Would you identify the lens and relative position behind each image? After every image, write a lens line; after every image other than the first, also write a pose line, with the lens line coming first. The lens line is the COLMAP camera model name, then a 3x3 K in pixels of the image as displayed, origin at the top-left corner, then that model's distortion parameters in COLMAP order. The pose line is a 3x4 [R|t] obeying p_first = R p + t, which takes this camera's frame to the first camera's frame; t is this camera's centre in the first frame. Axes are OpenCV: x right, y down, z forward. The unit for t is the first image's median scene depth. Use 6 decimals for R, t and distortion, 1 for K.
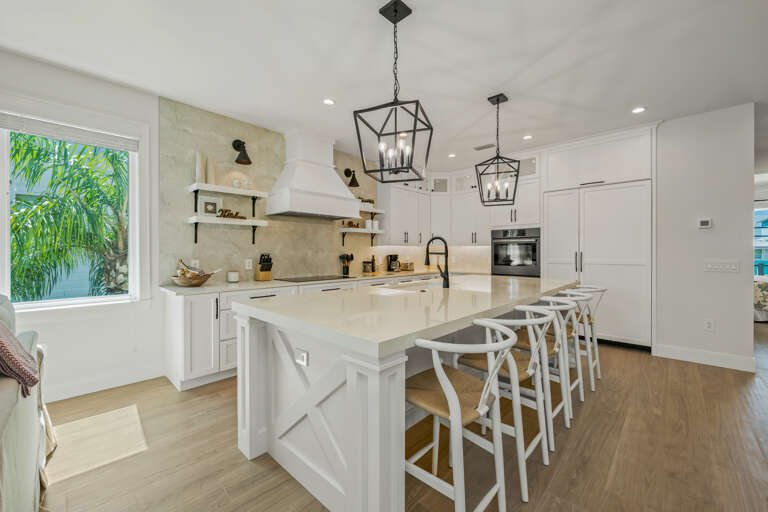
lens RADIAL K [[311.6, 0, 381.5], [0, 311.6, 258.0], [0, 0, 1]] dist [-0.019315, -0.000116]
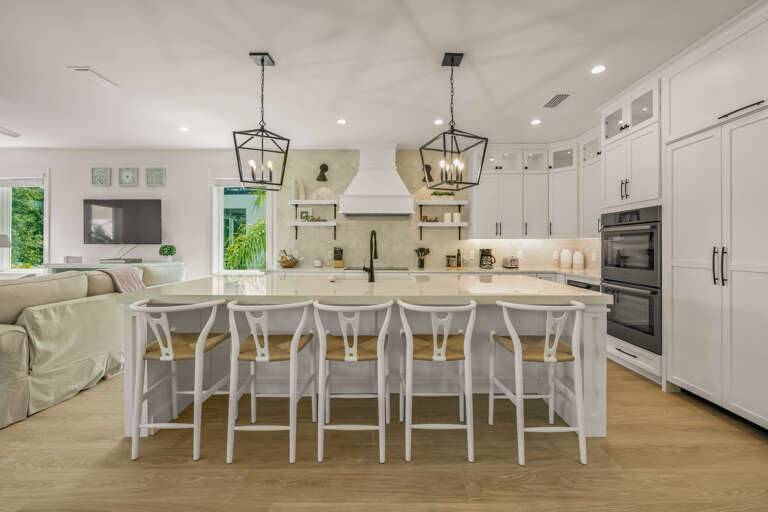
lens RADIAL K [[307.5, 0, 384.0], [0, 307.5, 256.0], [0, 0, 1]] dist [0.001784, 0.000136]
pose [[0.678788, 0.027405, -0.733823, 0.630993], [-0.017350, 0.999623, 0.021282, -0.004721], [0.734130, -0.001714, 0.679007, 0.225469]]
